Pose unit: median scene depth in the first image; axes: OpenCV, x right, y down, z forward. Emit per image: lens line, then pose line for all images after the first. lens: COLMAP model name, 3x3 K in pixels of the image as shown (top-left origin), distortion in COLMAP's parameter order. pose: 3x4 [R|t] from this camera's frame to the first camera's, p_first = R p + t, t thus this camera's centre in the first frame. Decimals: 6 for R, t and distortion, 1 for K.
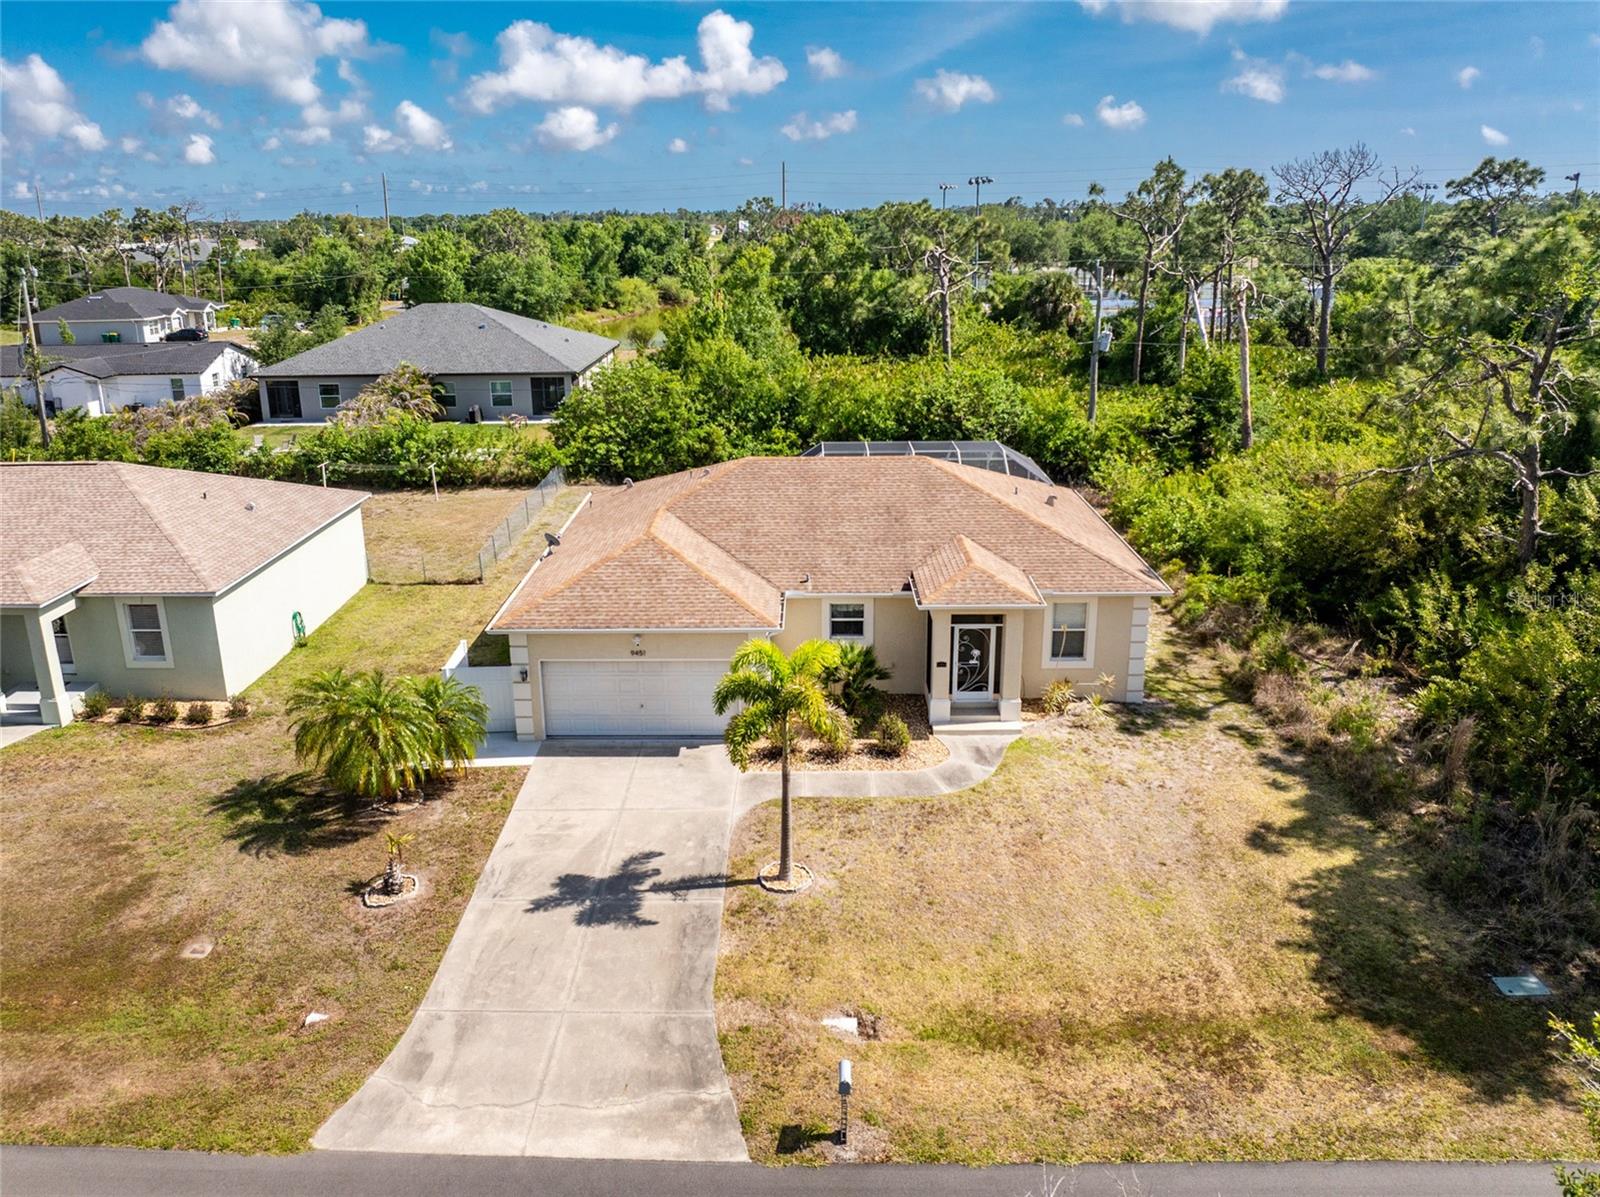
lens RADIAL K [[1183.2, 0, 772.2], [0, 1183.2, 558.3], [0, 0, 1]] dist [-0.041785, 0.006193]
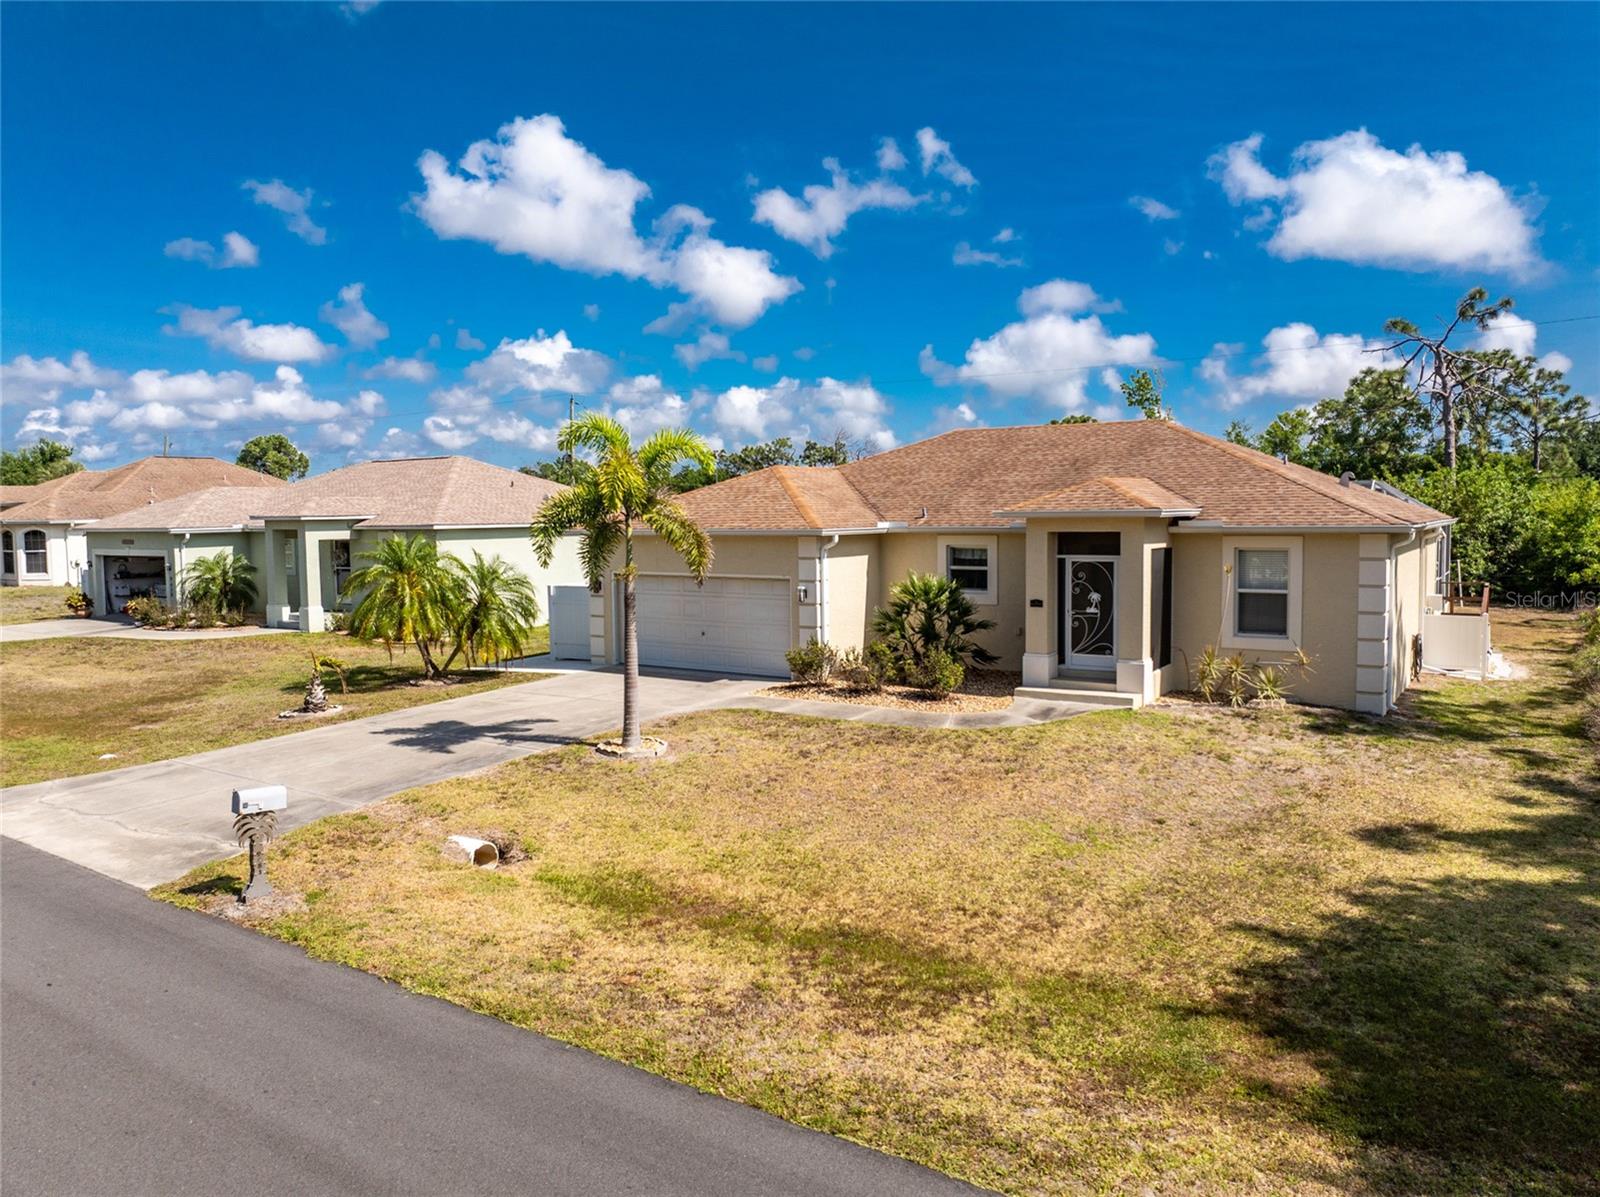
lens RADIAL K [[1120.2, 0, 794.8], [0, 1120.2, 595.3], [0, 0, 1]] dist [-0.036457, 0.000061]
pose [[0.843927, 0.043132, -0.534721, 0.420400], [-0.149668, 0.976115, -0.157479, 0.235149], [0.515157, 0.212931, 0.830225, 0.365444]]
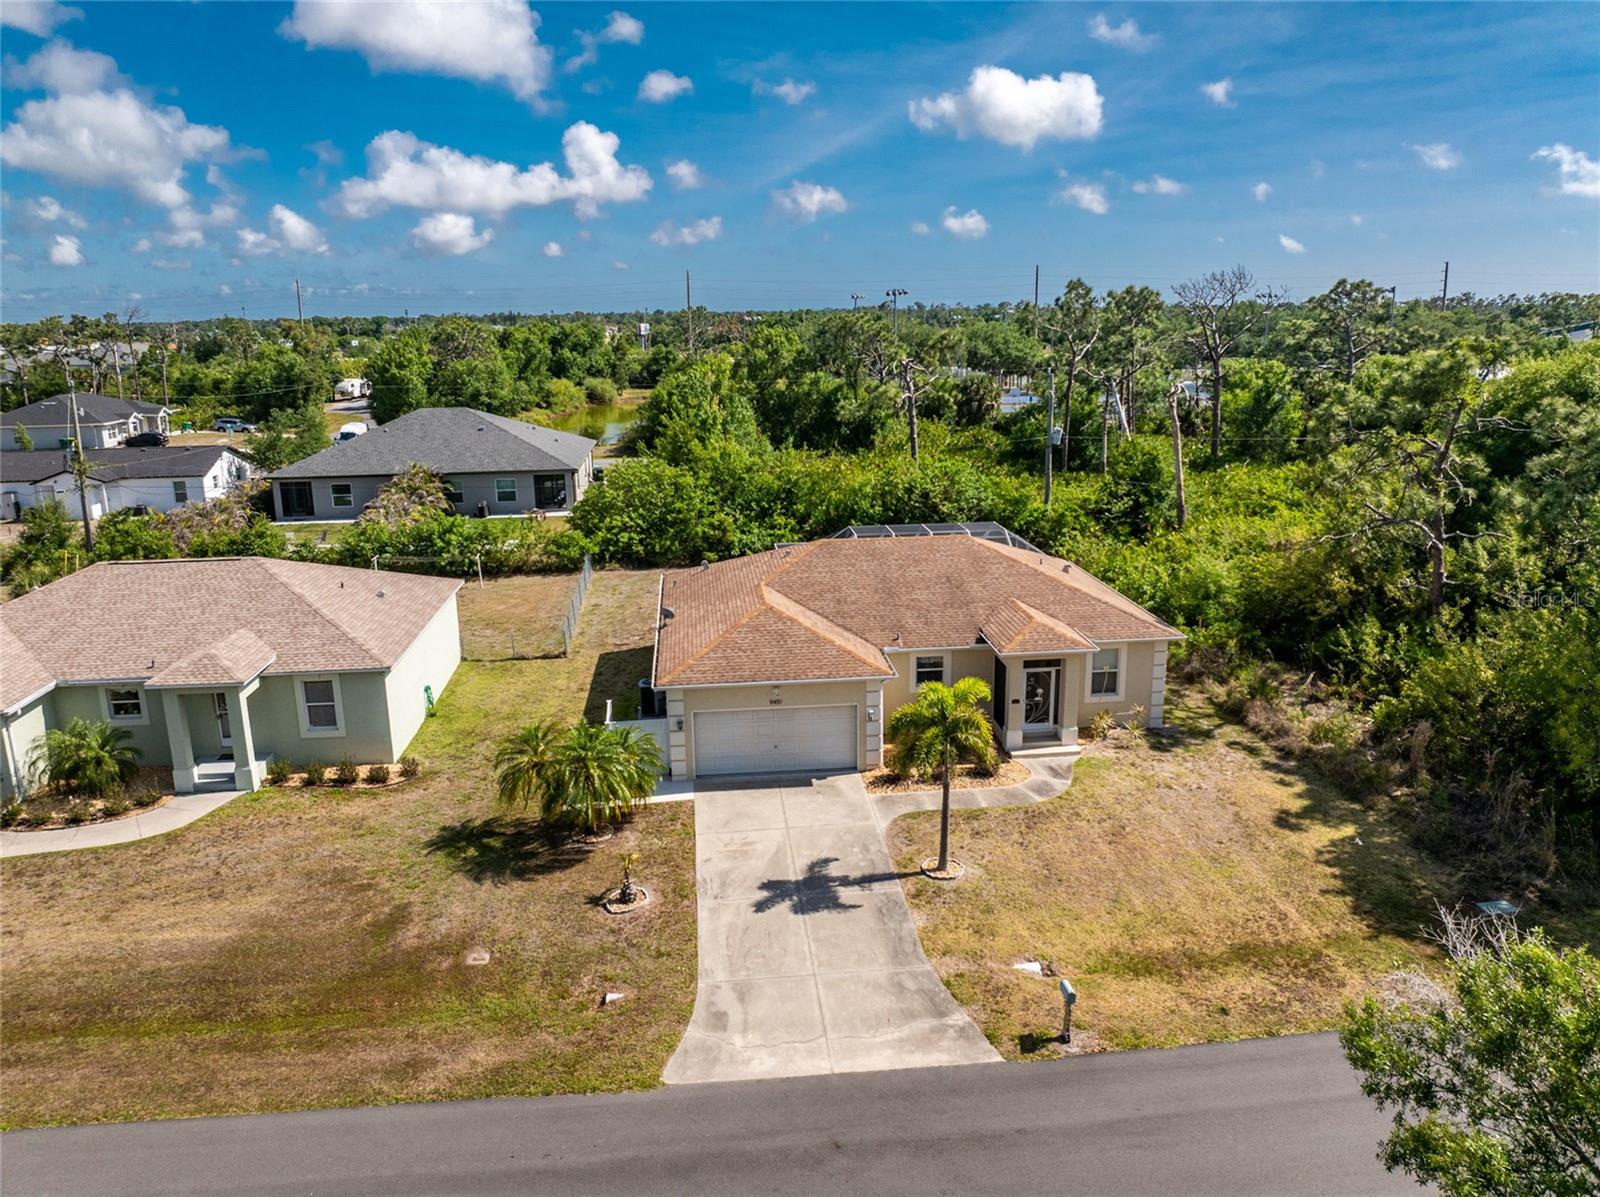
lens RADIAL K [[1126.5, 0, 802.5], [0, 1126.5, 593.7], [0, 0, 1]] dist [-0.040519, 0.002653]
pose [[0.991666, -0.030264, 0.125232, -0.239613], [0.035371, 0.998622, -0.038757, 0.016060], [-0.123887, 0.042864, 0.991370, -0.155977]]
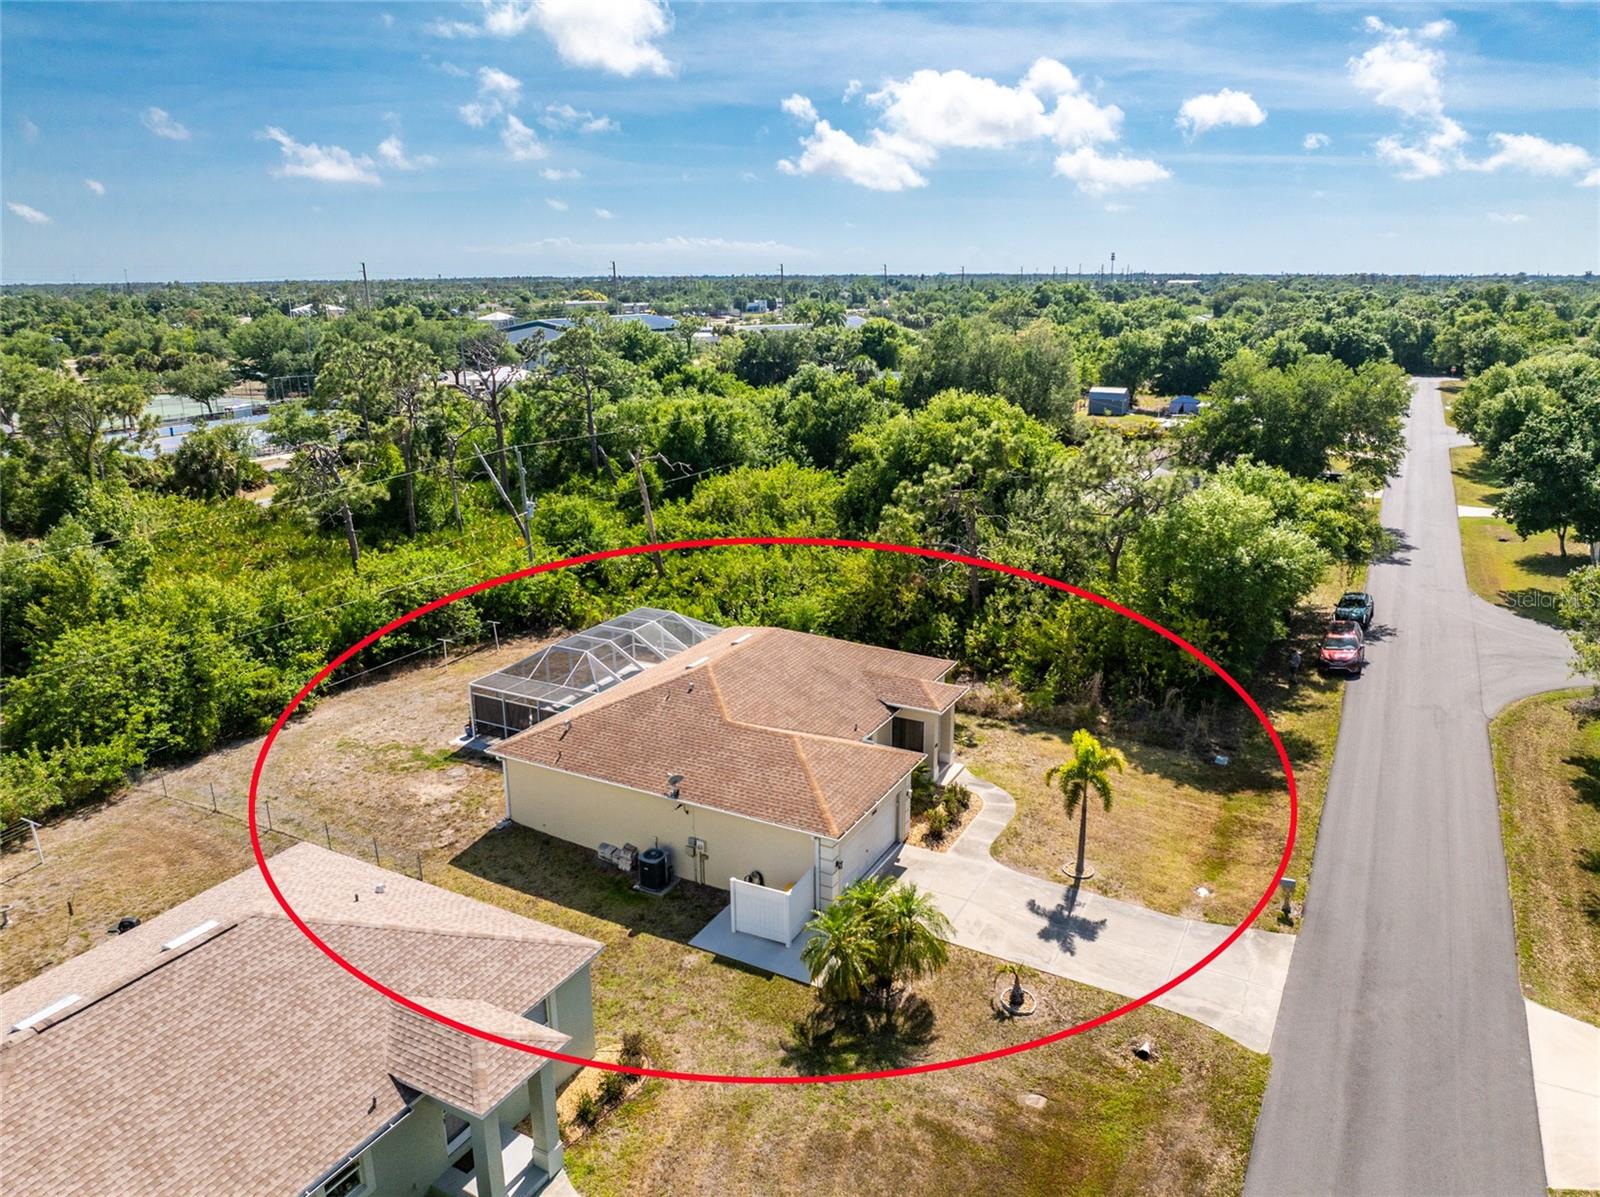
lens RADIAL K [[1132.1, 0, 800.9], [0, 1132.1, 576.8], [0, 0, 1]] dist [-0.061947, 0.029979]
pose [[0.447768, -0.220635, 0.866501, -1.298391], [0.251022, 0.961124, 0.115013, -0.376218], [-0.858191, 0.166011, 0.485745, 0.410561]]
